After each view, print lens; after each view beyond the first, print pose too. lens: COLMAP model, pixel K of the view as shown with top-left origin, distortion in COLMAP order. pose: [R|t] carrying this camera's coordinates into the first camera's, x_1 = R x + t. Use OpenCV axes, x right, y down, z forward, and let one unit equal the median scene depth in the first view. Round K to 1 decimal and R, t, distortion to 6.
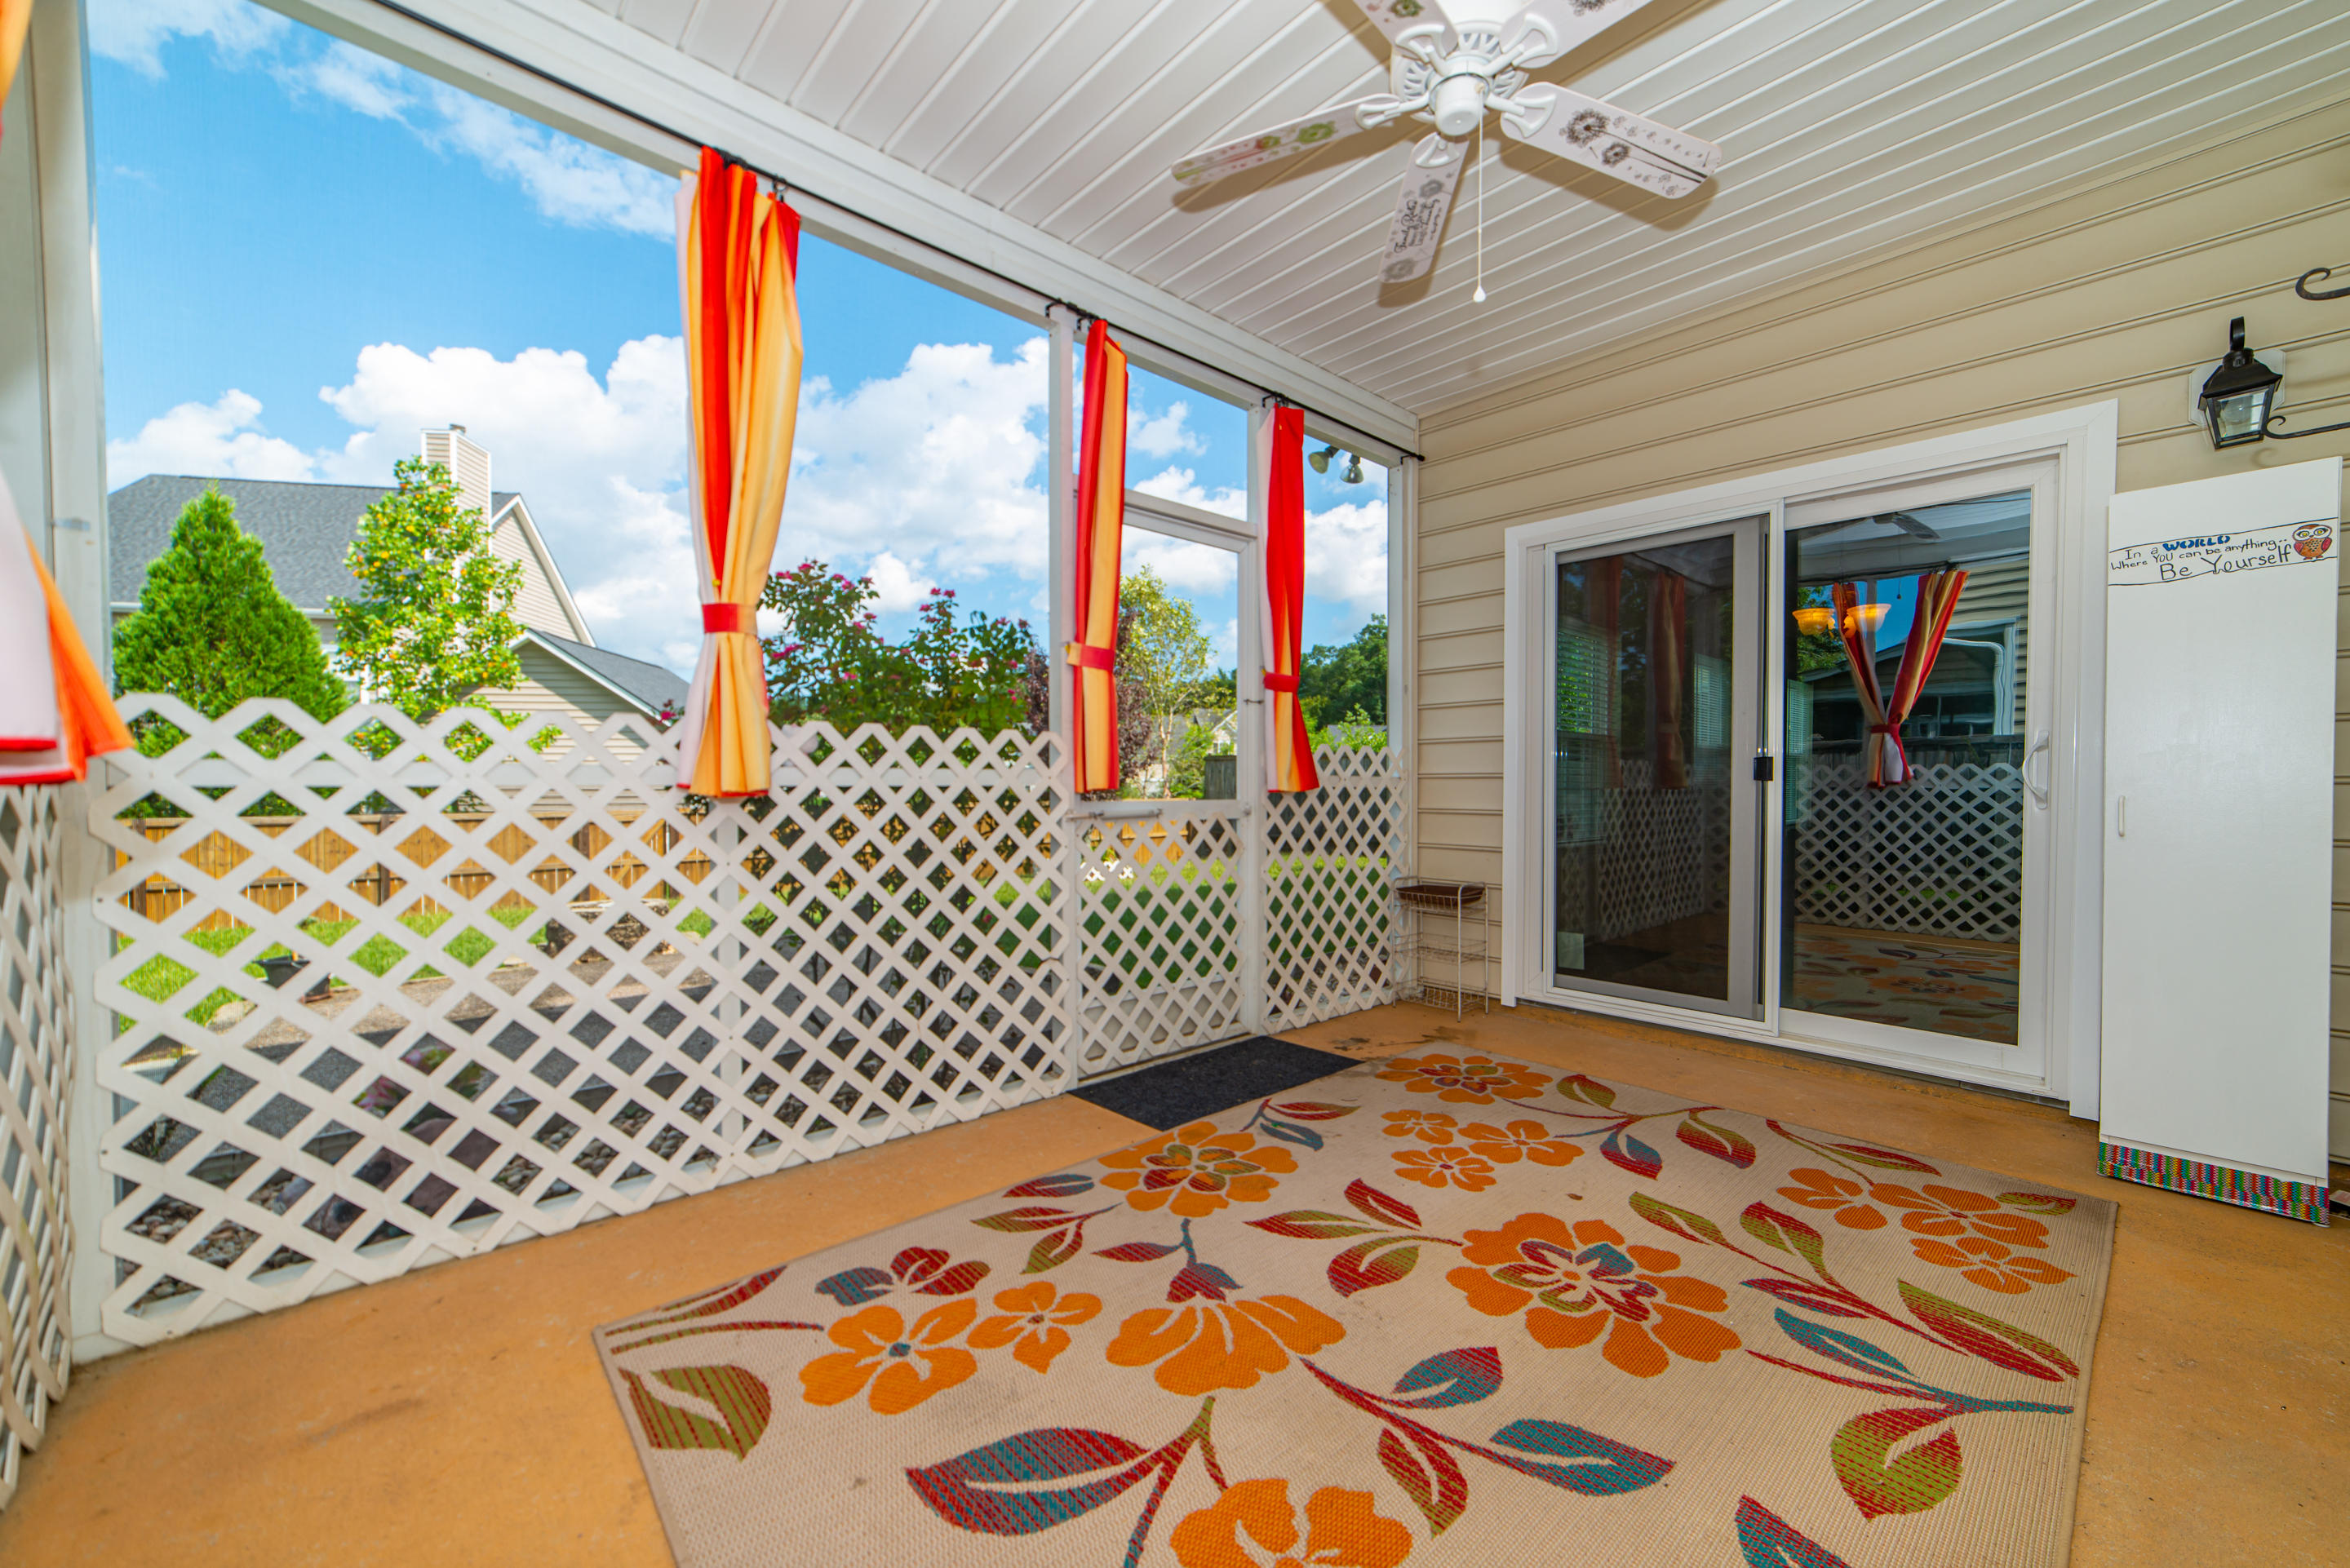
lens RADIAL K [[902.5, 0, 1190.5], [0, 902.5, 797.7], [0, 0, 1]] dist [-0.015029, 0.006317]
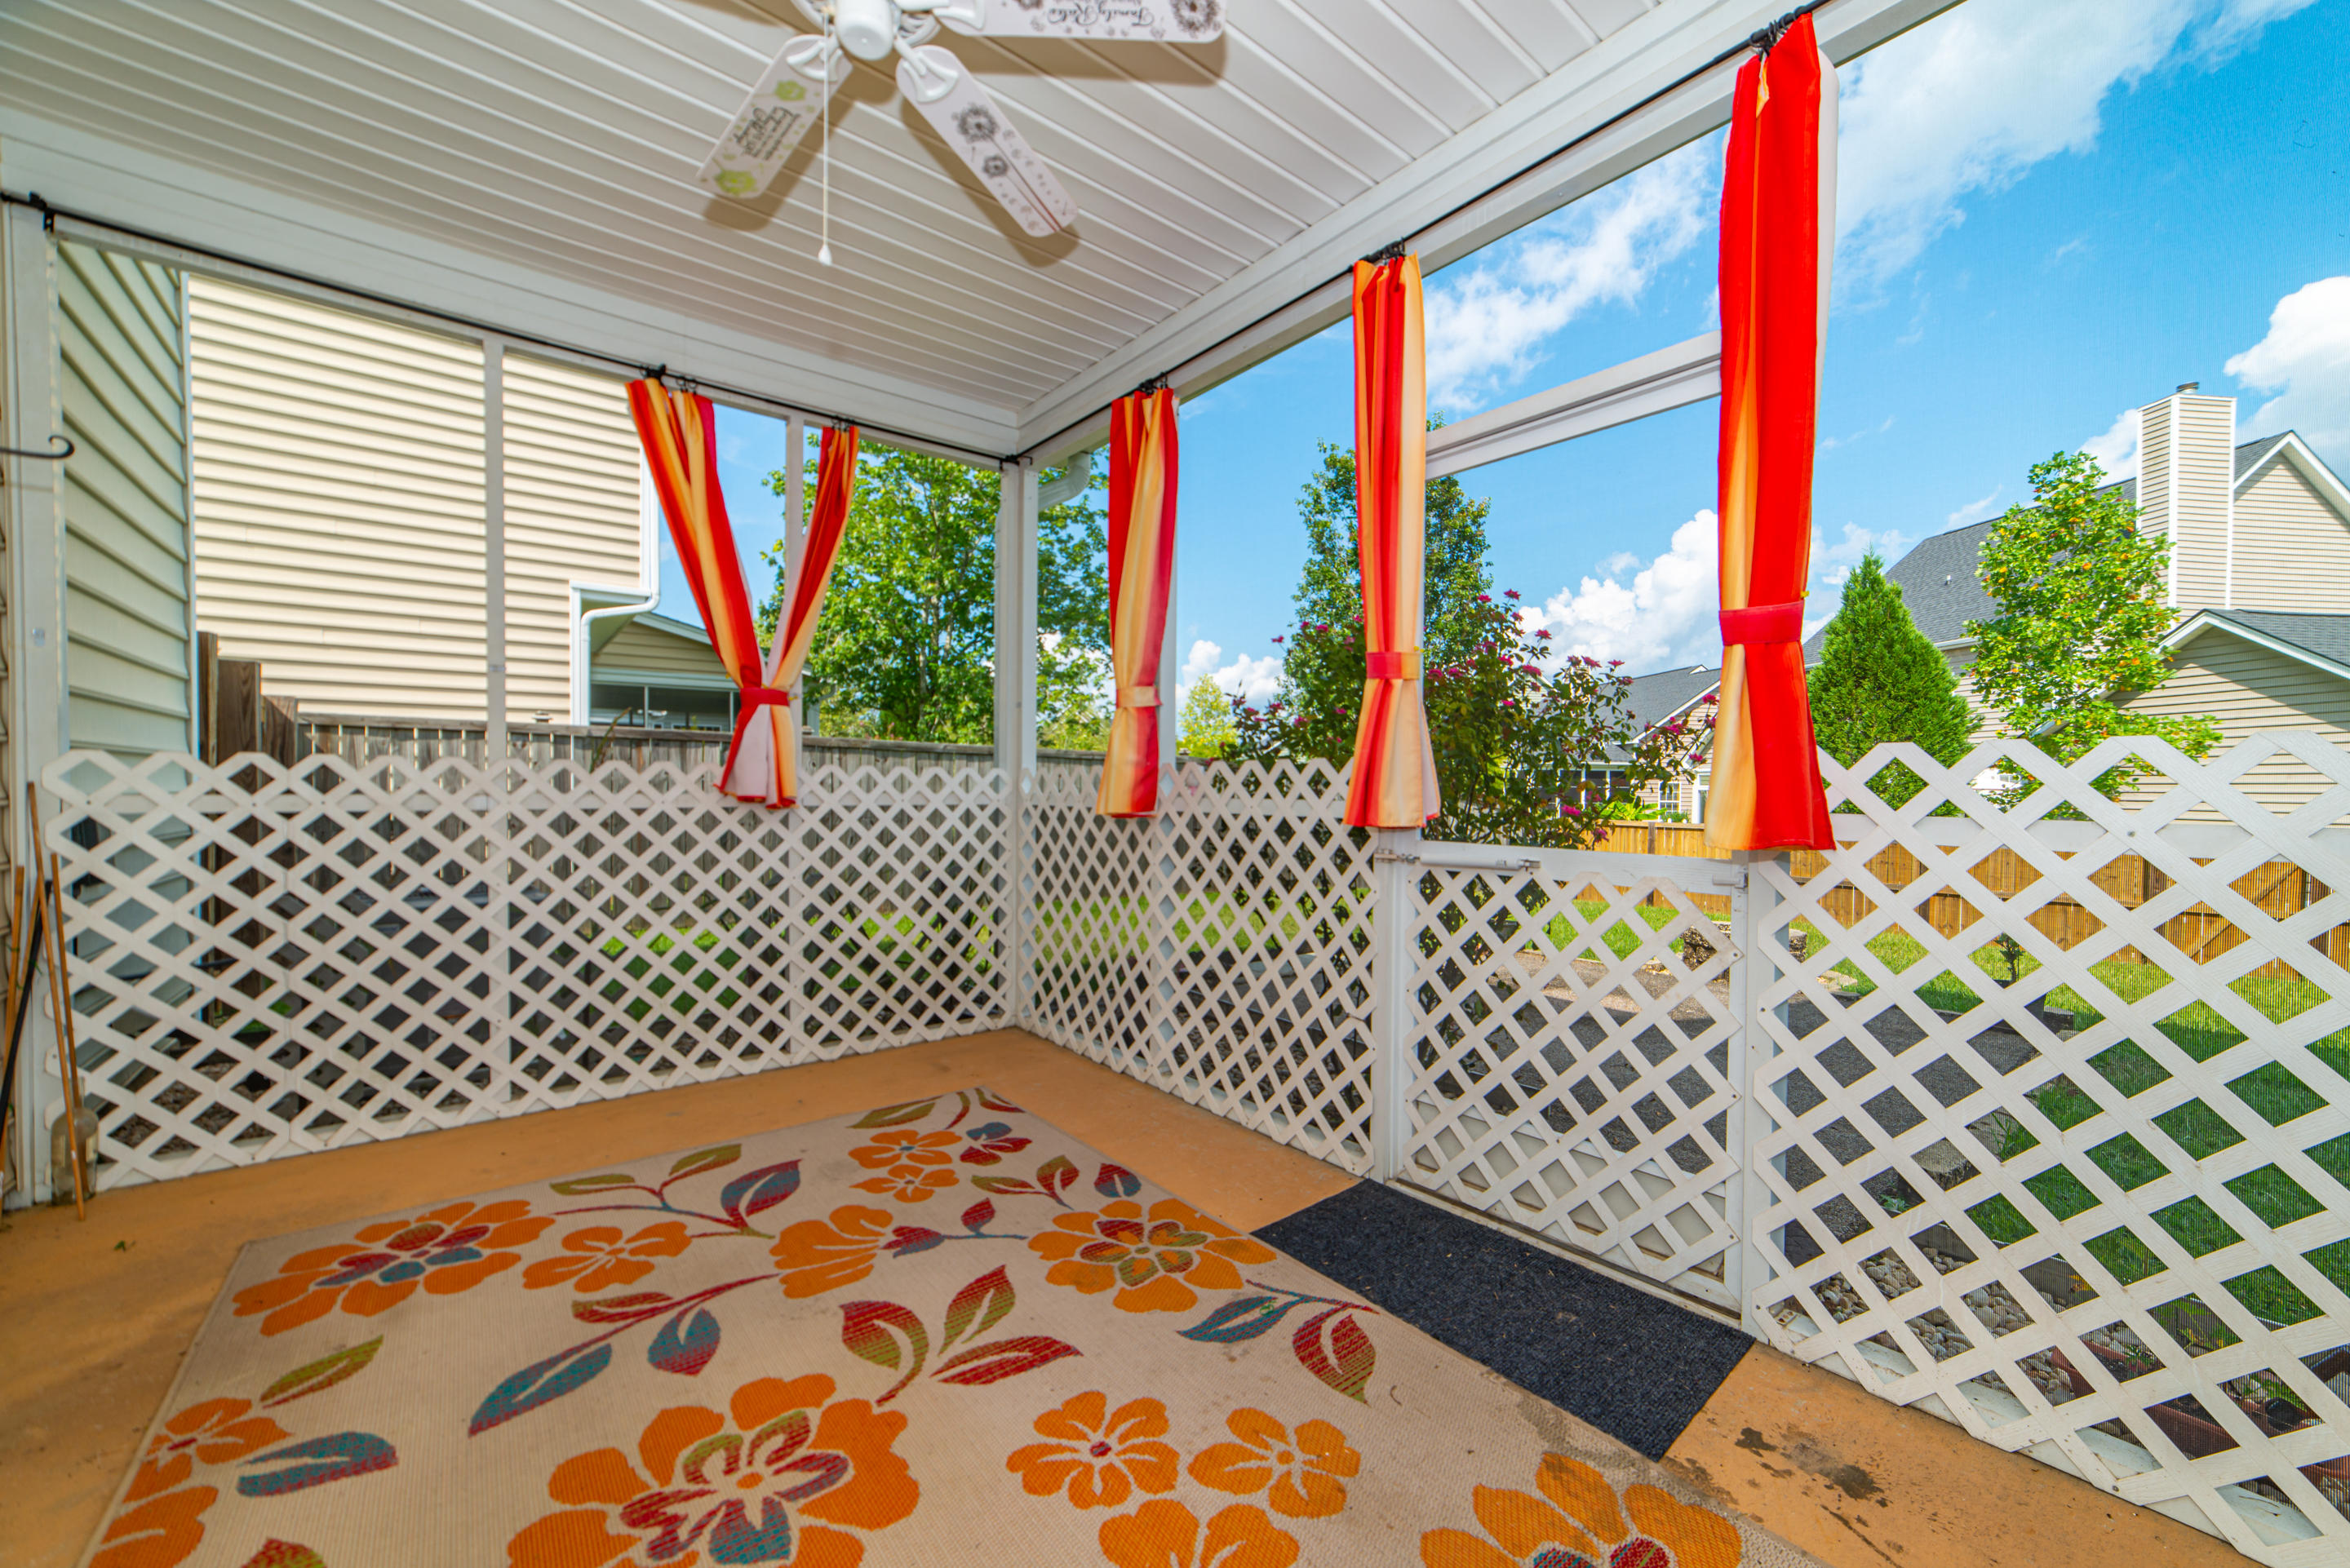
lens RADIAL K [[902.5, 0, 1190.5], [0, 902.5, 797.7], [0, 0, 1]] dist [-0.015029, 0.006317]
pose [[-0.049642, 0.008820, -0.998728, 0.976680], [-0.025976, 0.999611, 0.010119, -0.051838], [0.998429, 0.026446, -0.049394, 1.177748]]
